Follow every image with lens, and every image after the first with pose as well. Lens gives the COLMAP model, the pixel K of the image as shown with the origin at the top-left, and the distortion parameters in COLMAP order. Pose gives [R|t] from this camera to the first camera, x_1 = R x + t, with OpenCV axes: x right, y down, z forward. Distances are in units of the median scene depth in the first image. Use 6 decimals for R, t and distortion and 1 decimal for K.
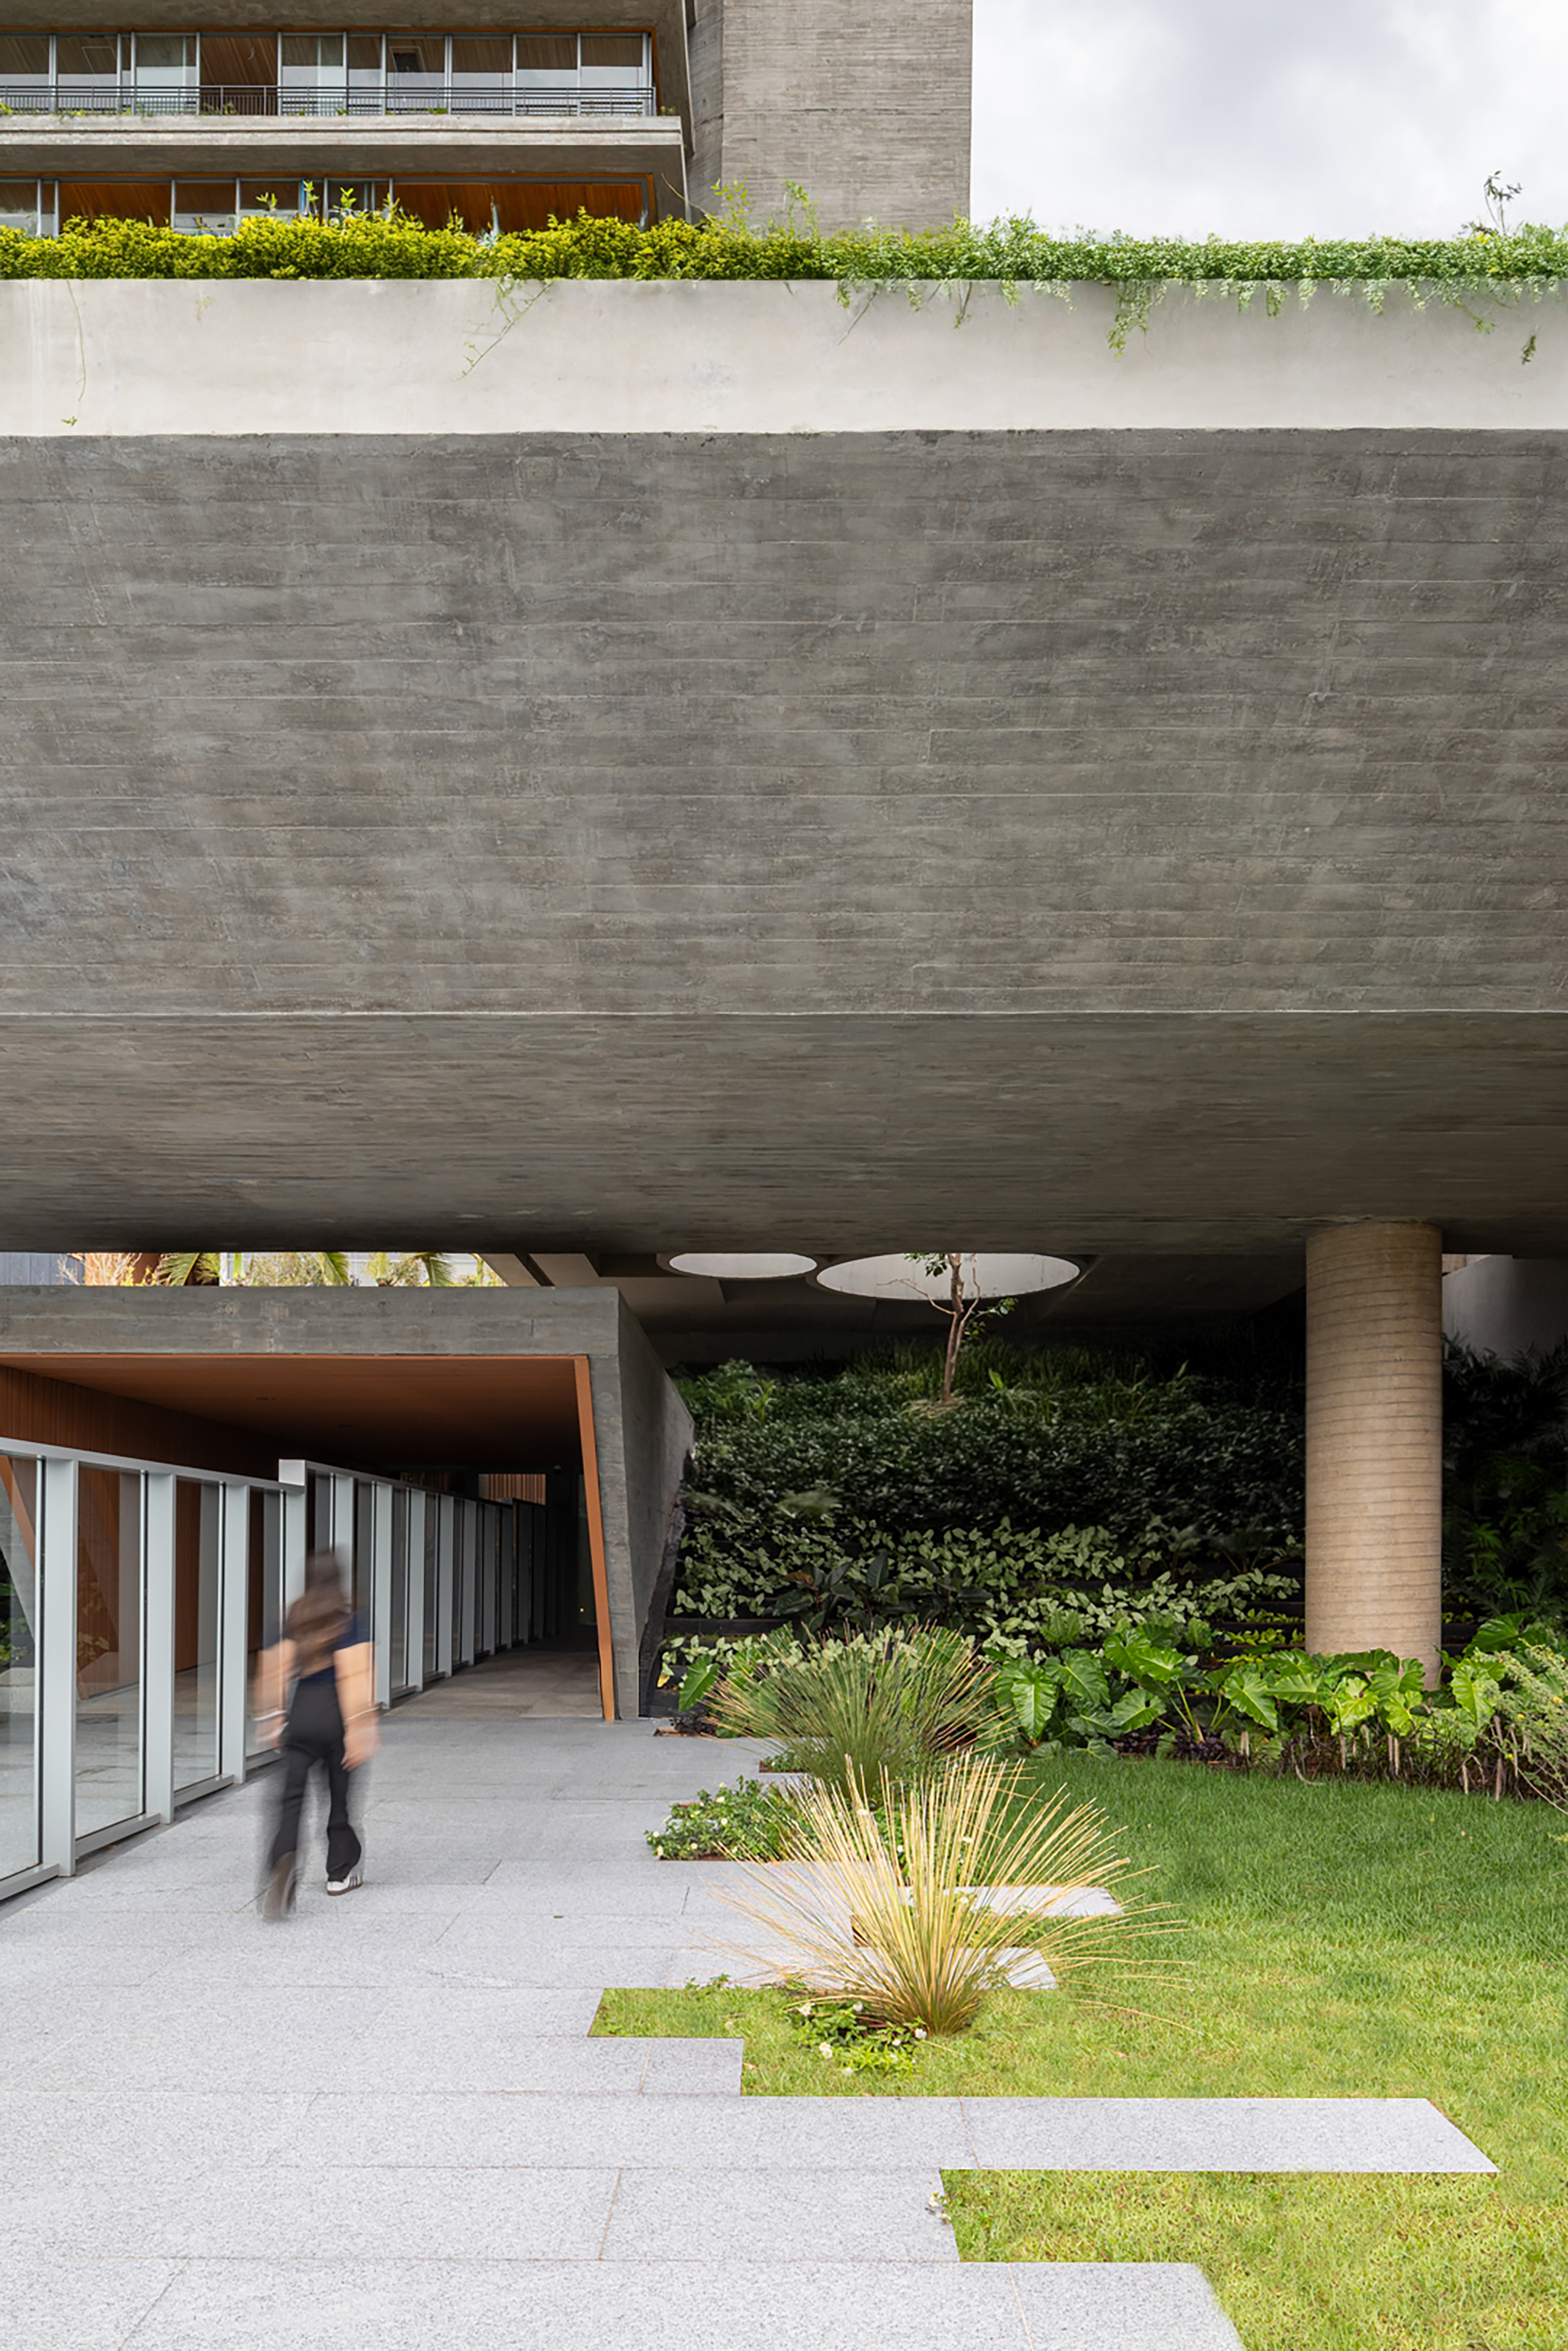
lens RADIAL K [[1399.5, 0, 758.2], [0, 1399.5, 1267.8], [0, 0, 1]] dist [0.003453, -0.001373]
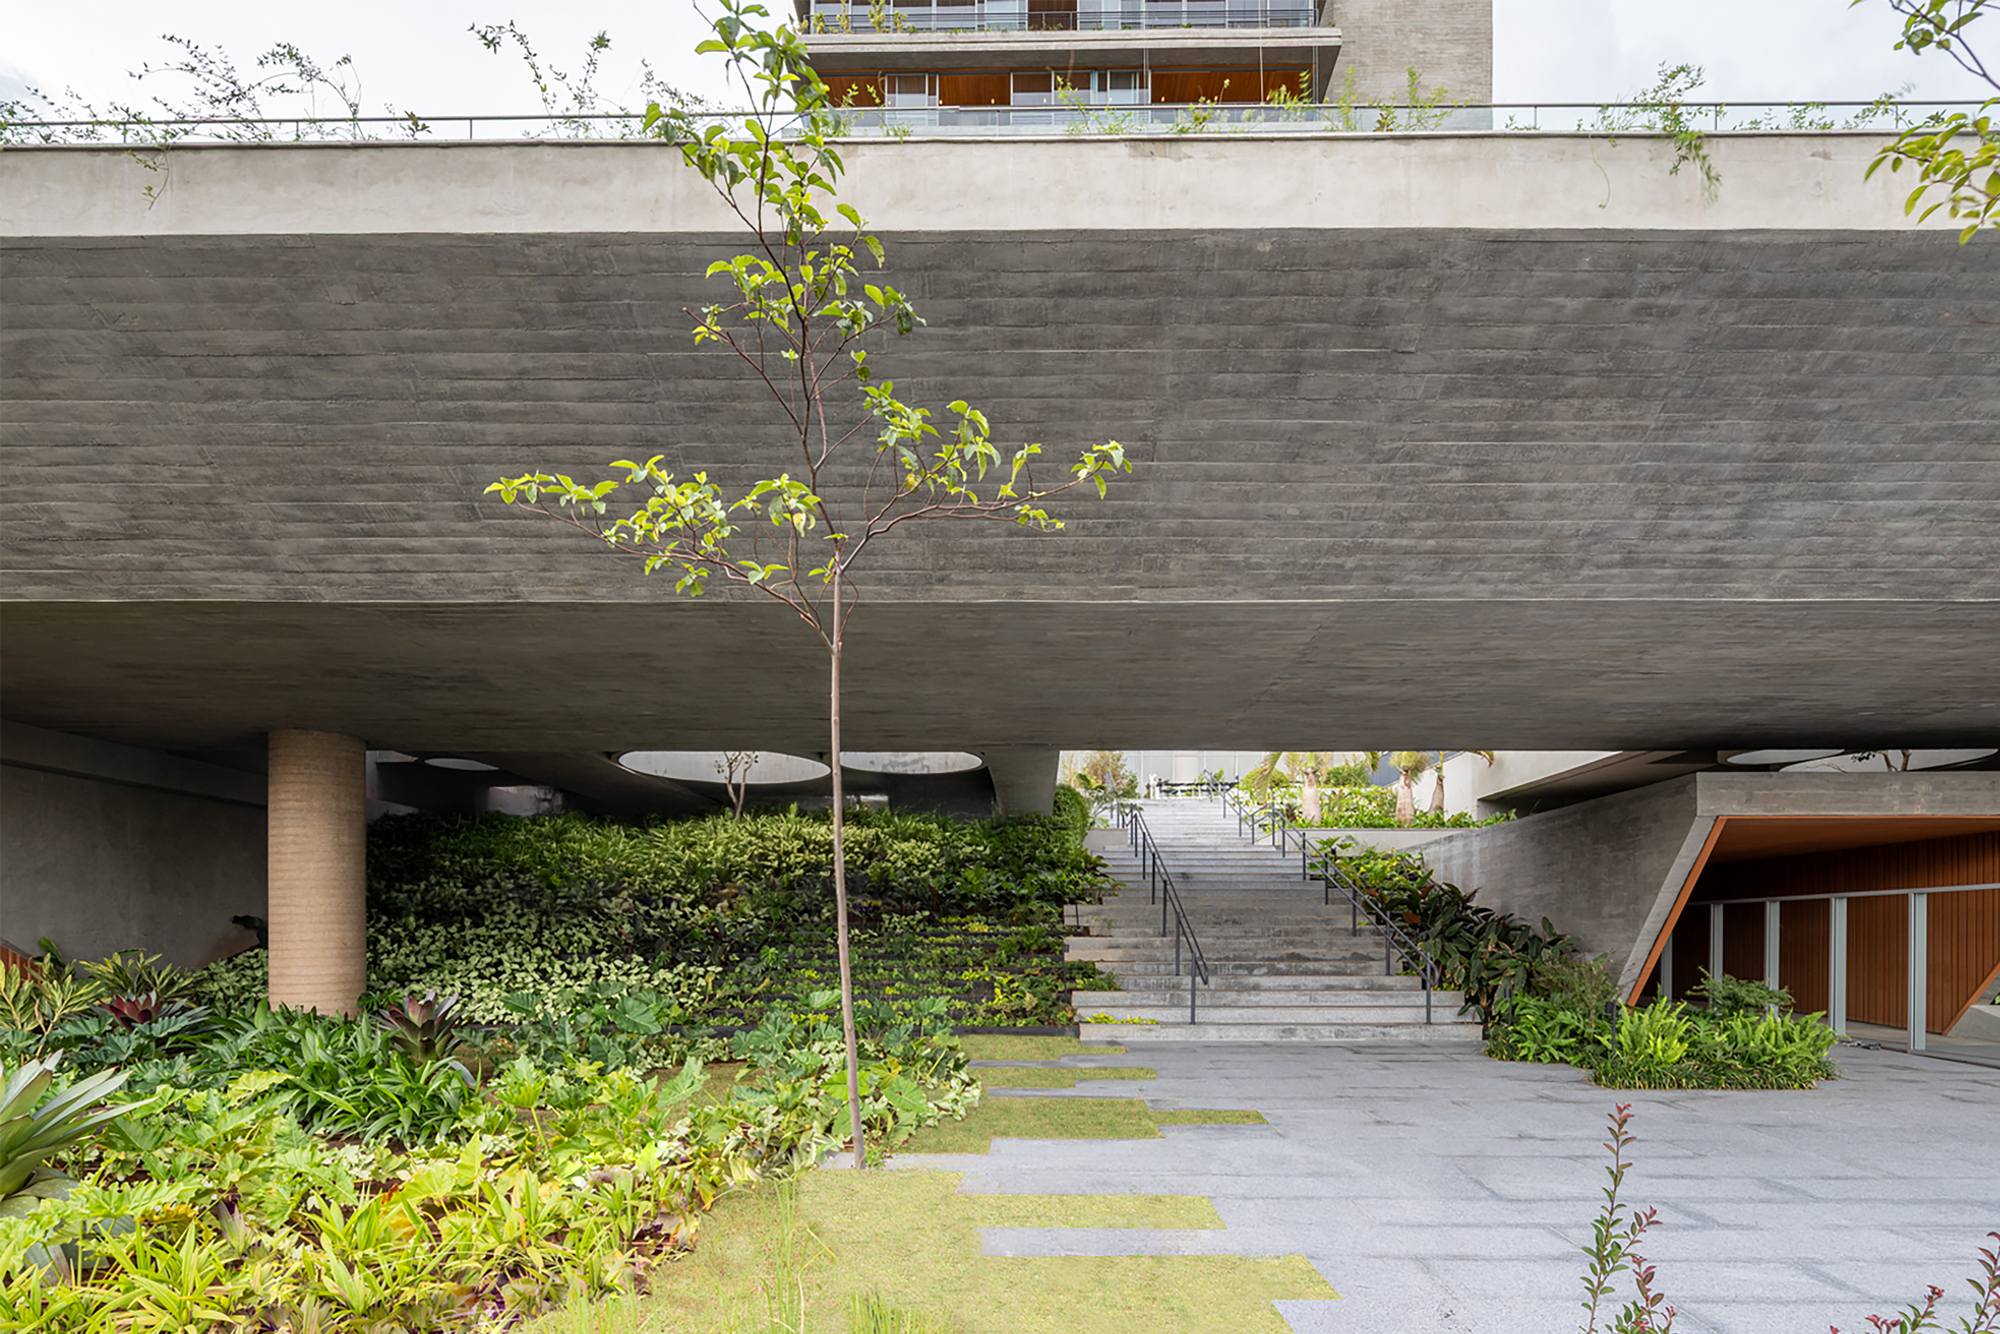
lens RADIAL K [[882.1, 0, 970.2], [0, 882.1, 772.1], [0, 0, 1]] dist [-0.009216, -0.000660]
pose [[0.999876, -0.008011, -0.013546, -0.915273], [0.008193, 0.999876, 0.013463, -0.005393], [0.013436, -0.013572, 0.999818, 0.006839]]
